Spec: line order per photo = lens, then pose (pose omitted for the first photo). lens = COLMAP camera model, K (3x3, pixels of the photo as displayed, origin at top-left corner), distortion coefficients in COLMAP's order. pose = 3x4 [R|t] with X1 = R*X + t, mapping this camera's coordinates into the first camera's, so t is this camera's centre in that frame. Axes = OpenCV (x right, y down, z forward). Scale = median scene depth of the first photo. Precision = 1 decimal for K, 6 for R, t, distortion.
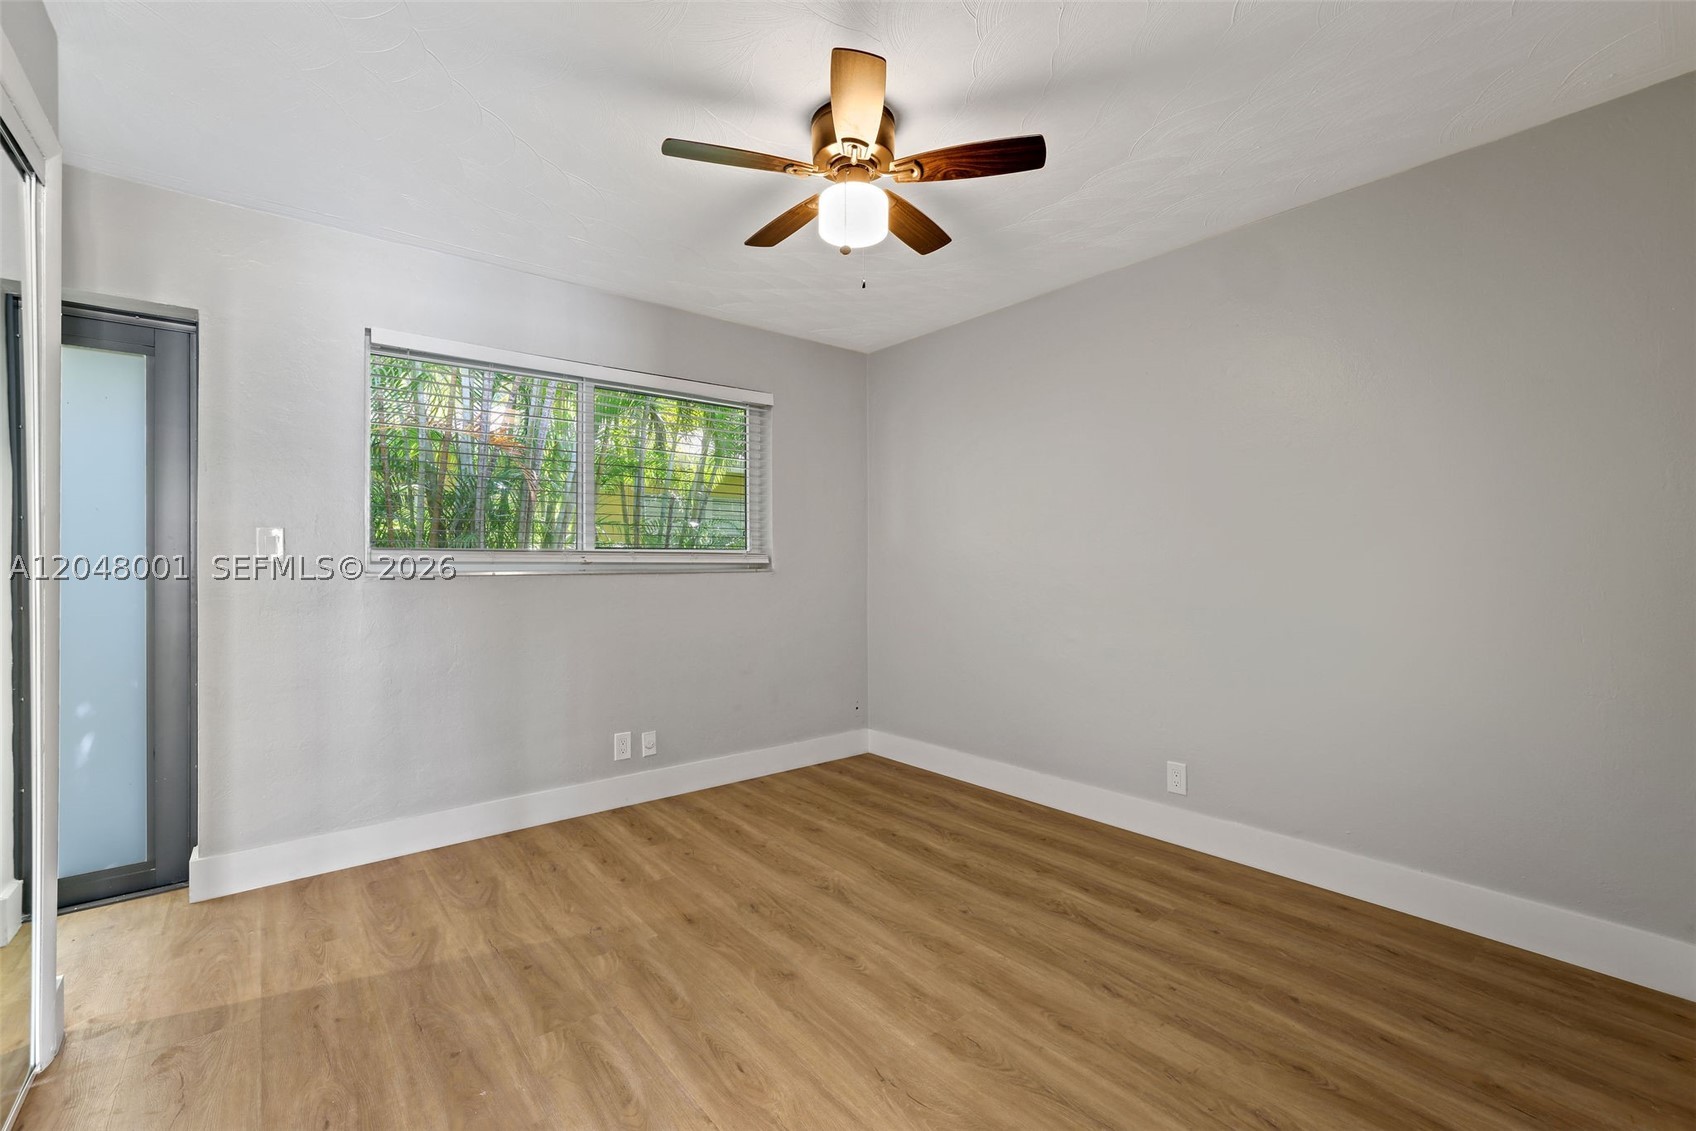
lens RADIAL K [[732.3, 0, 845.1], [0, 732.3, 566.0], [0, 0, 1]] dist [-0.003549, -0.000262]
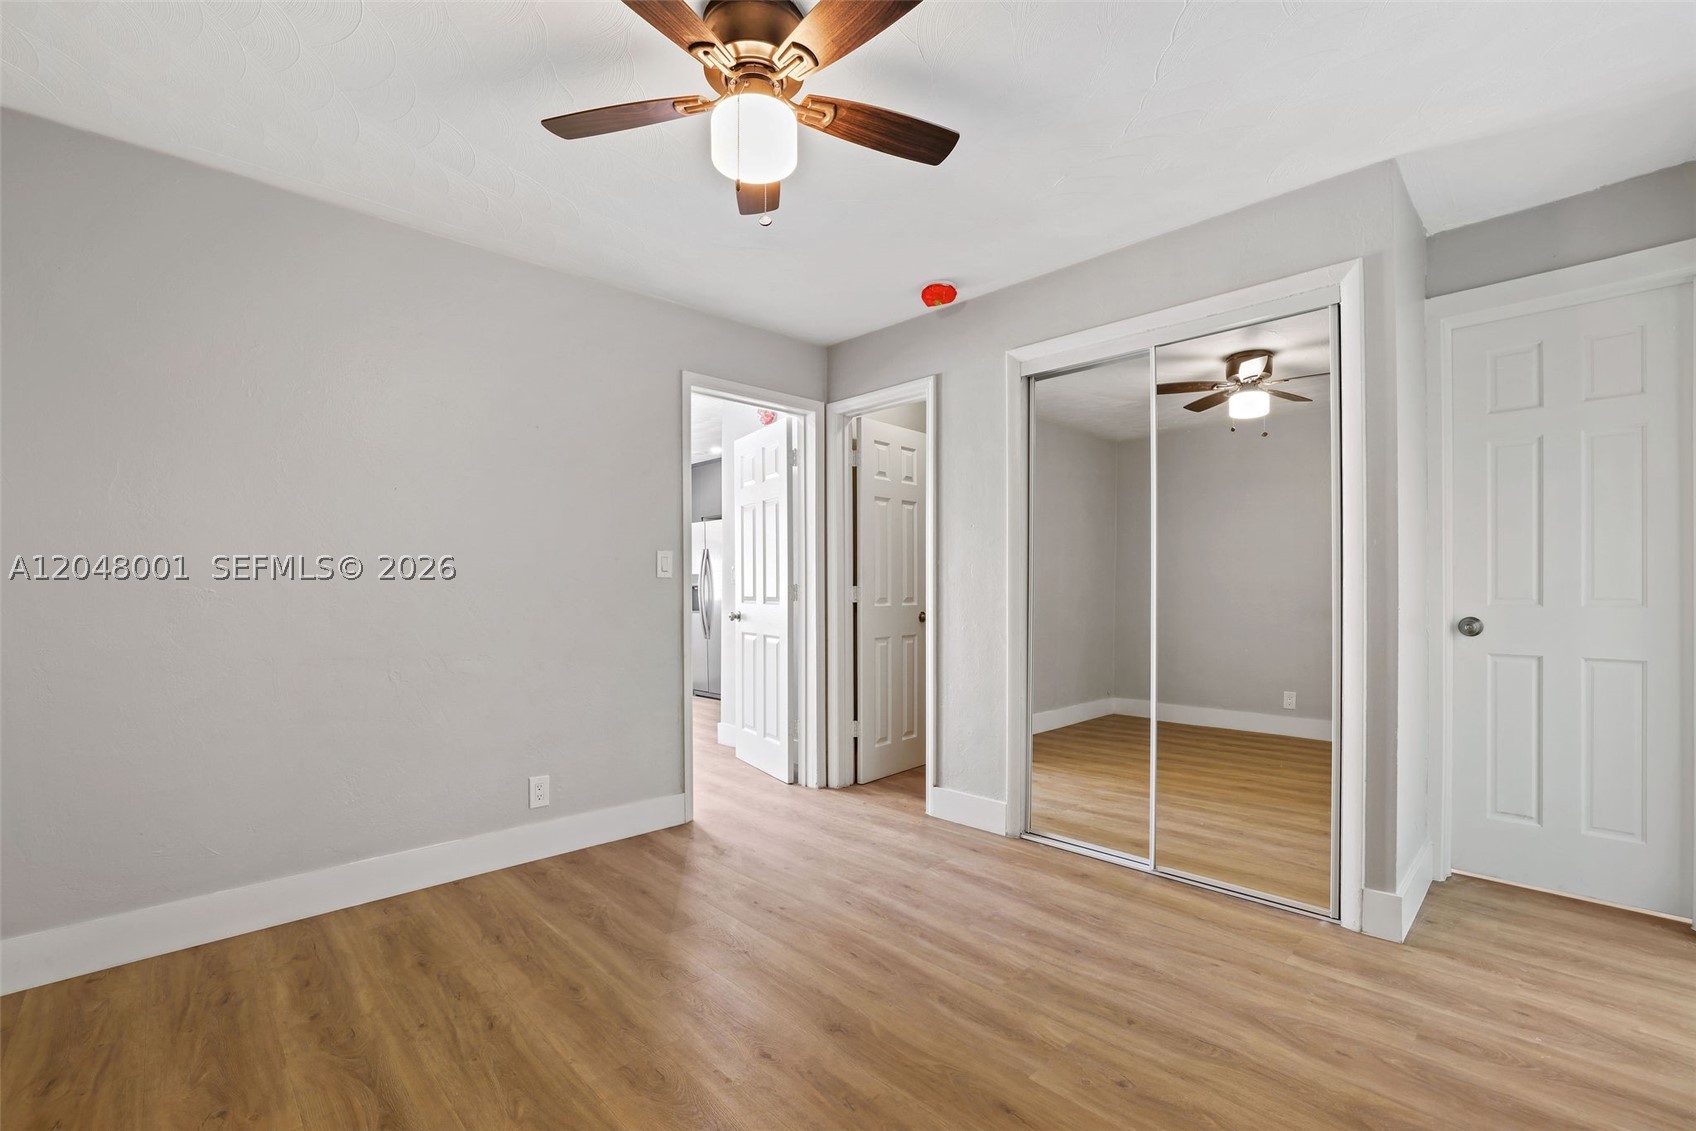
lens RADIAL K [[748.2, 0, 841.5], [0, 748.2, 563.6], [0, 0, 1]] dist [-0.039368, 0.018837]
pose [[-0.997019, 0.004328, -0.077034, -0.014222], [0.006363, 0.999637, -0.026199, 0.010263], [0.076892, -0.026611, -0.996684, 1.516511]]
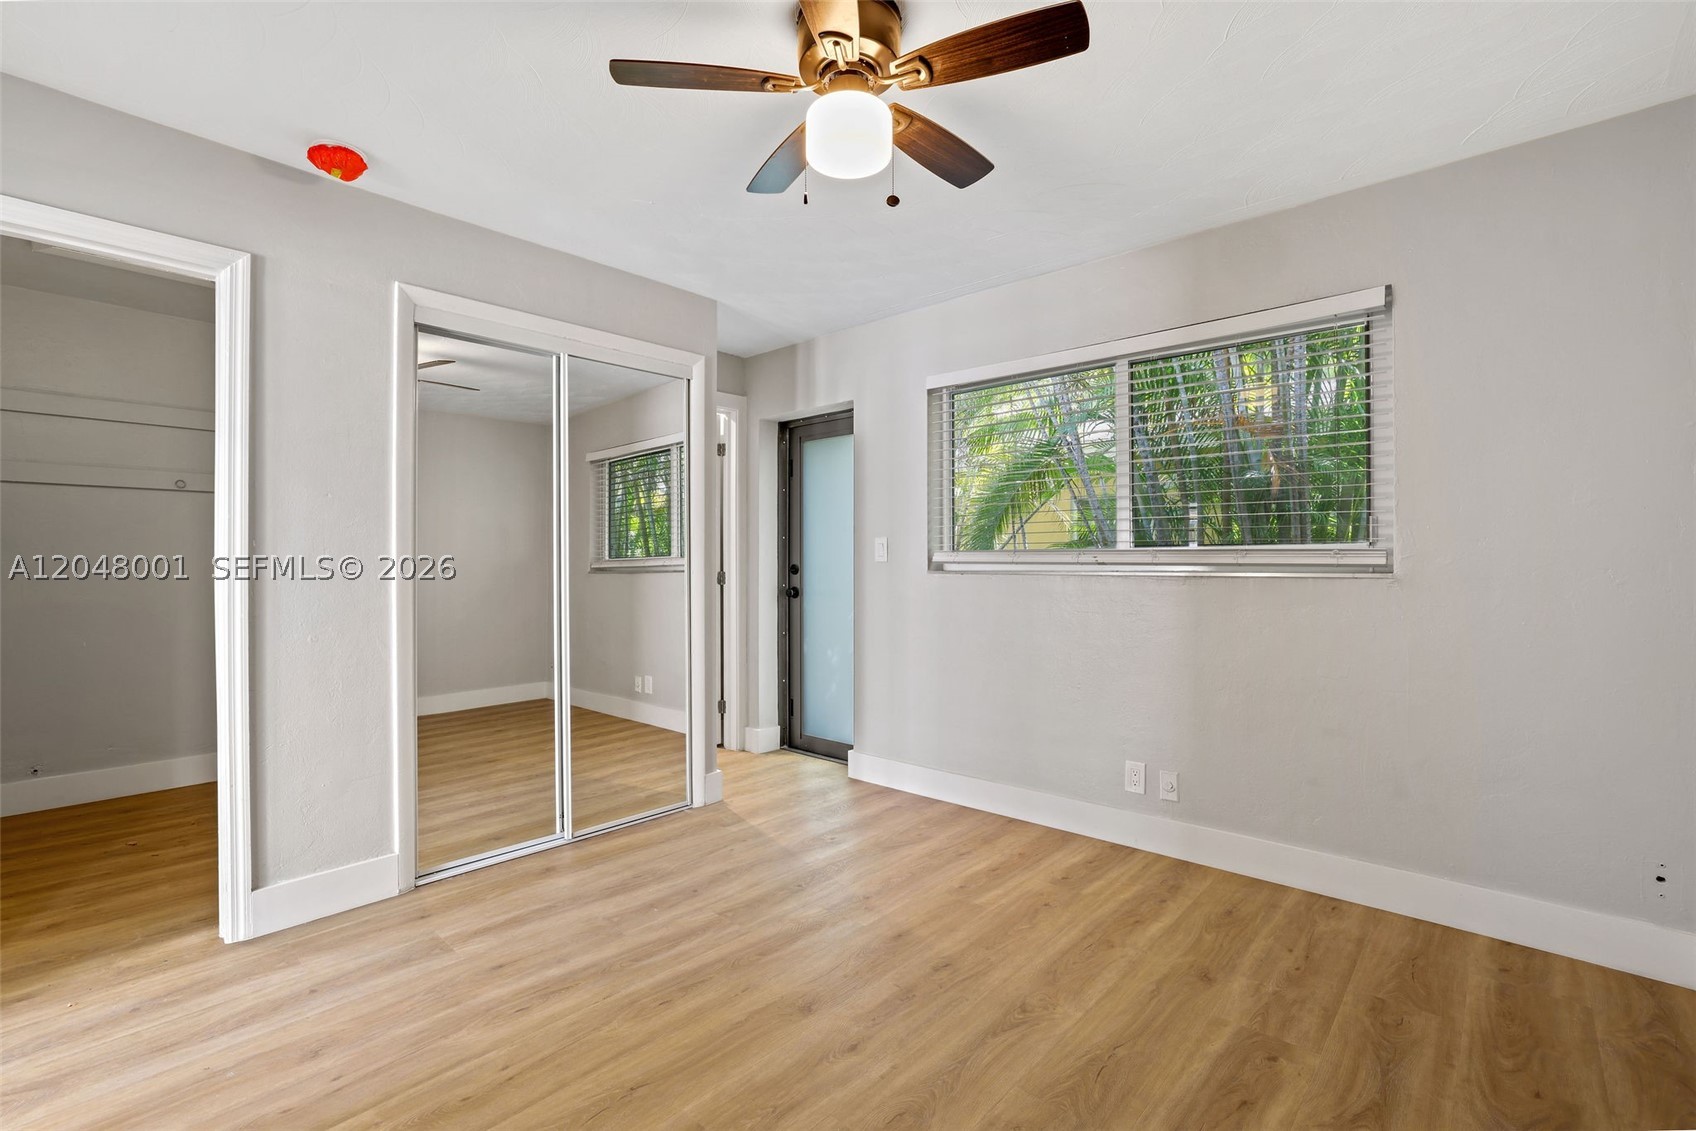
lens RADIAL K [[748.2, 0, 841.5], [0, 748.2, 563.6], [0, 0, 1]] dist [-0.039368, 0.018837]
pose [[0.140530, 0.003139, -0.990071, 0.681284], [-0.000631, 0.999995, 0.003081, -0.009687], [0.990076, 0.000192, 0.140531, 0.718558]]
